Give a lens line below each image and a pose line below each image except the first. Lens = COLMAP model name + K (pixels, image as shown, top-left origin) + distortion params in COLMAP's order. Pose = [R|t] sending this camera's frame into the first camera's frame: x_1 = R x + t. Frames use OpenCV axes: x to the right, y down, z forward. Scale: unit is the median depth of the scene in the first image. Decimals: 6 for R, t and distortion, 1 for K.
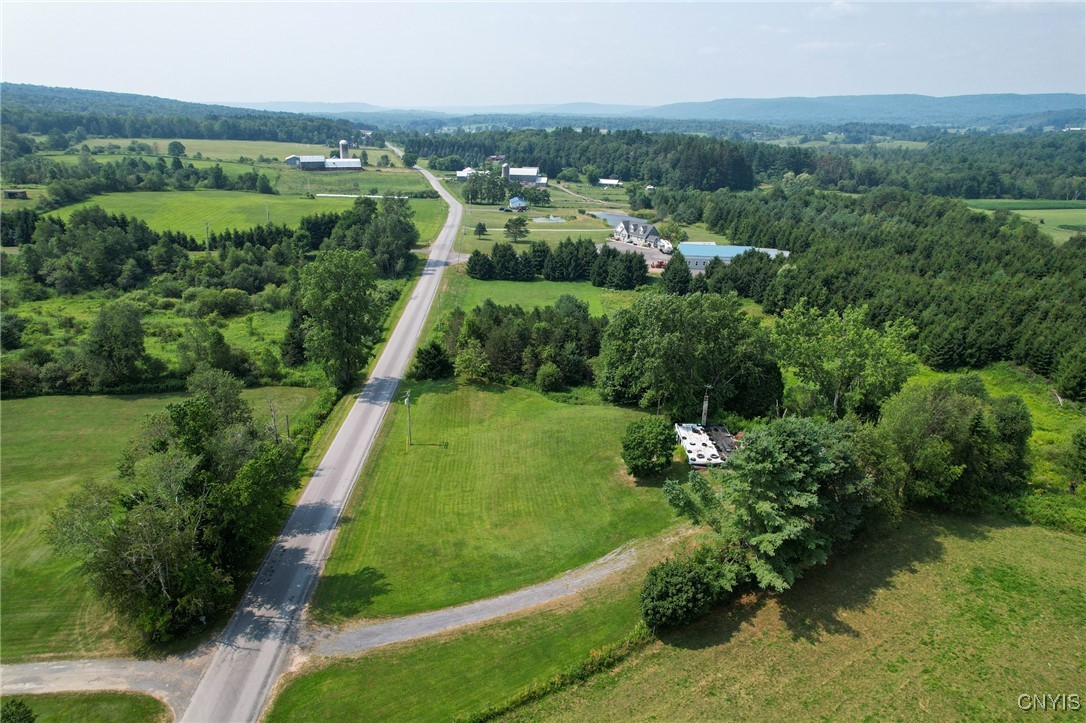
lens RADIAL K [[694.4, 0, 544.0], [0, 694.4, 362.5], [0, 0, 1]] dist [-0.082341, 0.075784]
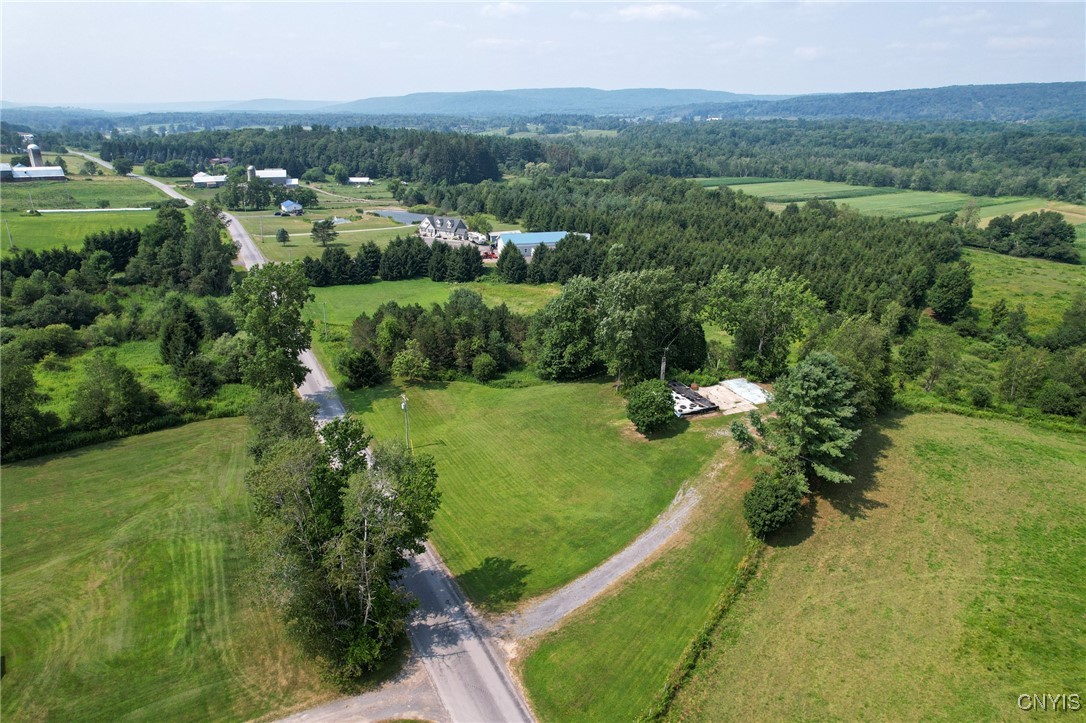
lens RADIAL K [[694.4, 0, 544.0], [0, 694.4, 362.5], [0, 0, 1]] dist [-0.082341, 0.075784]
pose [[0.914569, -0.142379, 0.378540, -0.208445], [0.139667, 0.989588, 0.034770, -0.006219], [-0.379549, 0.021069, 0.924932, 0.003248]]
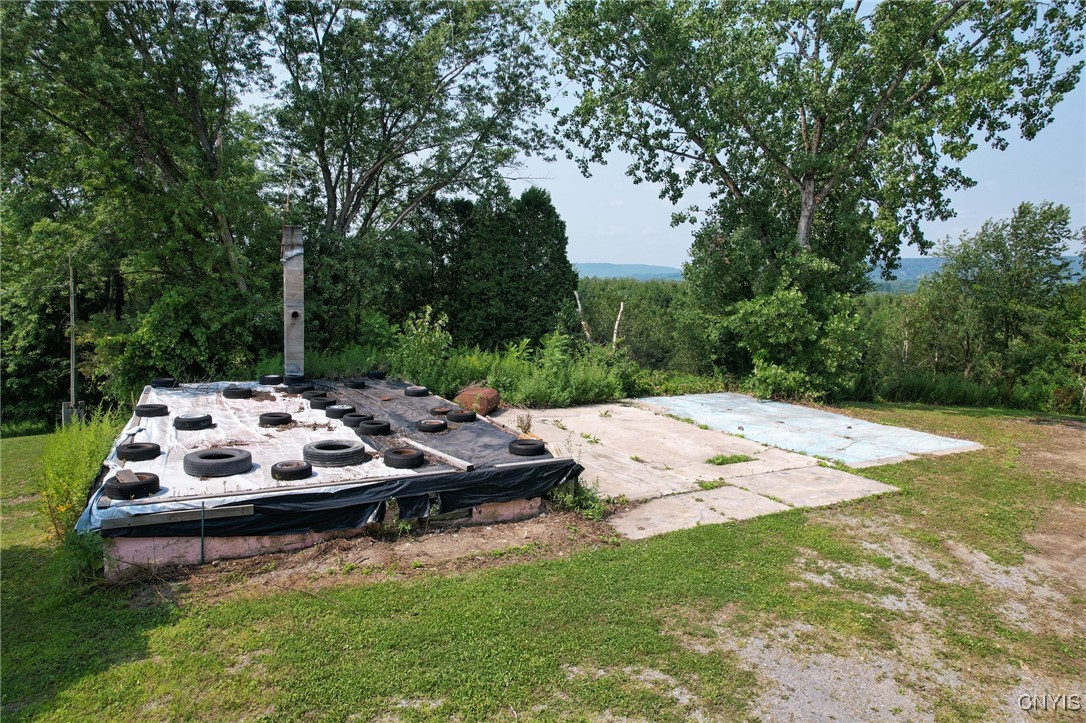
lens RADIAL K [[694.4, 0, 544.0], [0, 694.4, 362.5], [0, 0, 1]] dist [-0.082341, 0.075784]
pose [[0.884549, -0.042513, 0.464507, 0.110267], [0.151594, 0.967980, -0.200083, 0.074662], [-0.441127, 0.247400, 0.862670, 0.431316]]
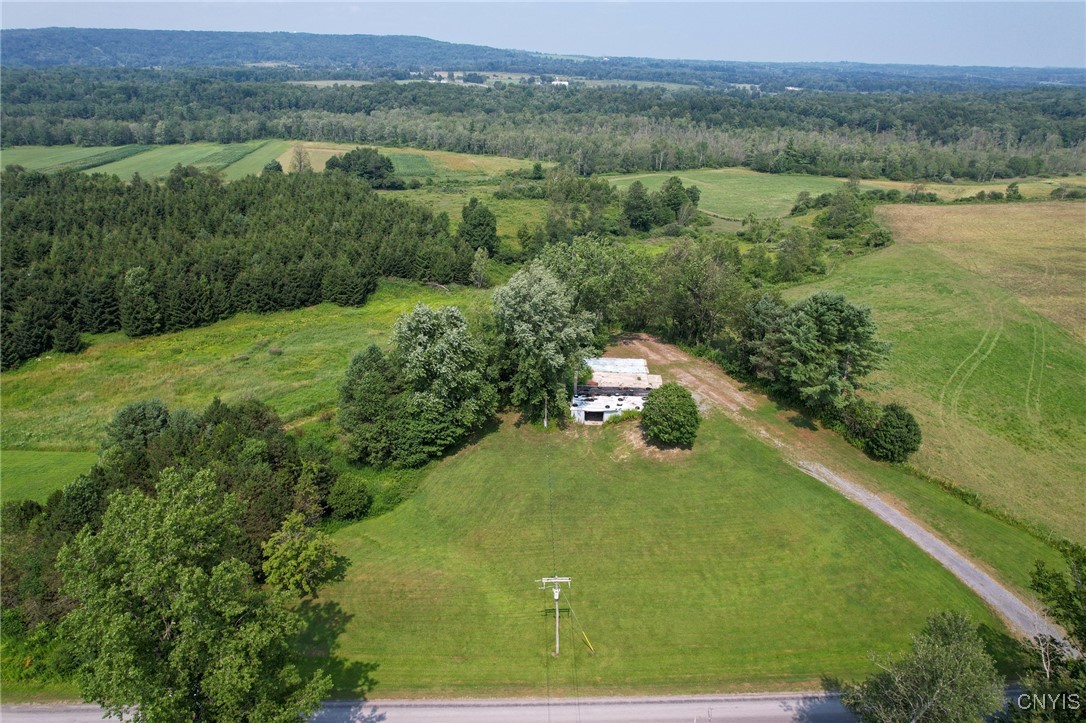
lens RADIAL K [[694.4, 0, 544.0], [0, 694.4, 362.5], [0, 0, 1]] dist [-0.082341, 0.075784]
pose [[0.047915, -0.407092, 0.912129, -0.351124], [0.333422, 0.867319, 0.369578, -0.176933], [-0.941559, 0.286416, 0.177291, 0.467571]]
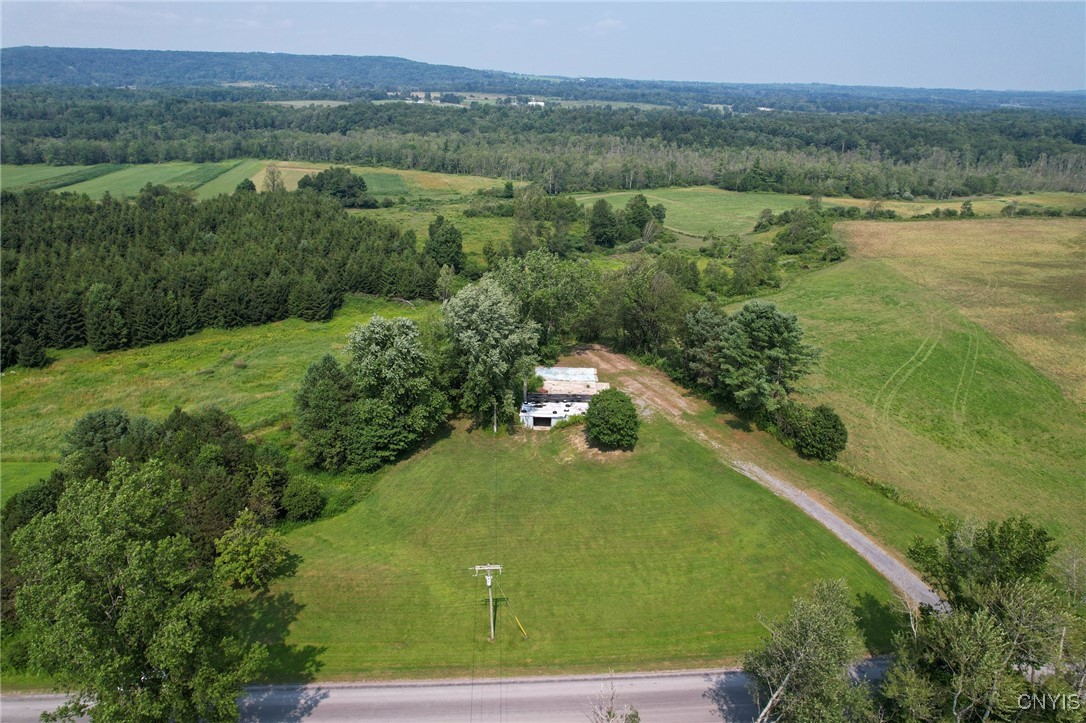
lens RADIAL K [[694.4, 0, 544.0], [0, 694.4, 362.5], [0, 0, 1]] dist [-0.082341, 0.075784]
pose [[0.018142, -0.383519, 0.923355, -0.376288], [0.330293, 0.873959, 0.356513, -0.171613], [-0.943704, 0.298510, 0.142529, 0.443212]]
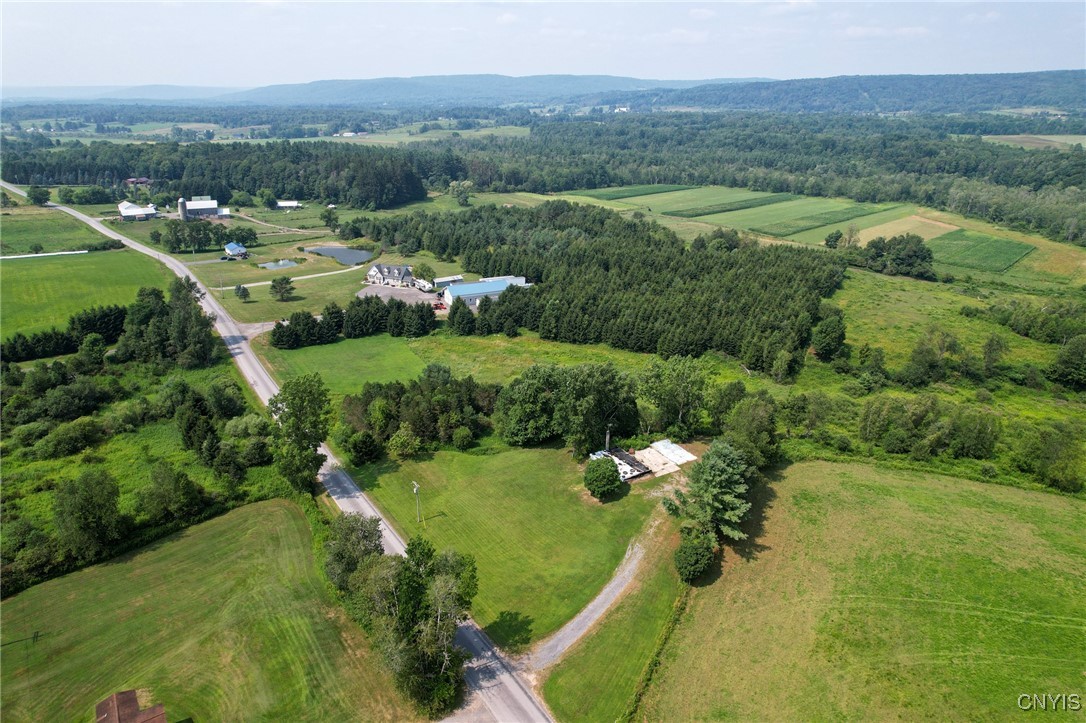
lens RADIAL K [[694.4, 0, 544.0], [0, 694.4, 362.5], [0, 0, 1]] dist [-0.082341, 0.075784]
pose [[0.857014, -0.191861, 0.478242, -0.307543], [0.178083, 0.981191, 0.074507, -0.125802], [-0.483542, 0.021313, 0.875062, -0.133382]]
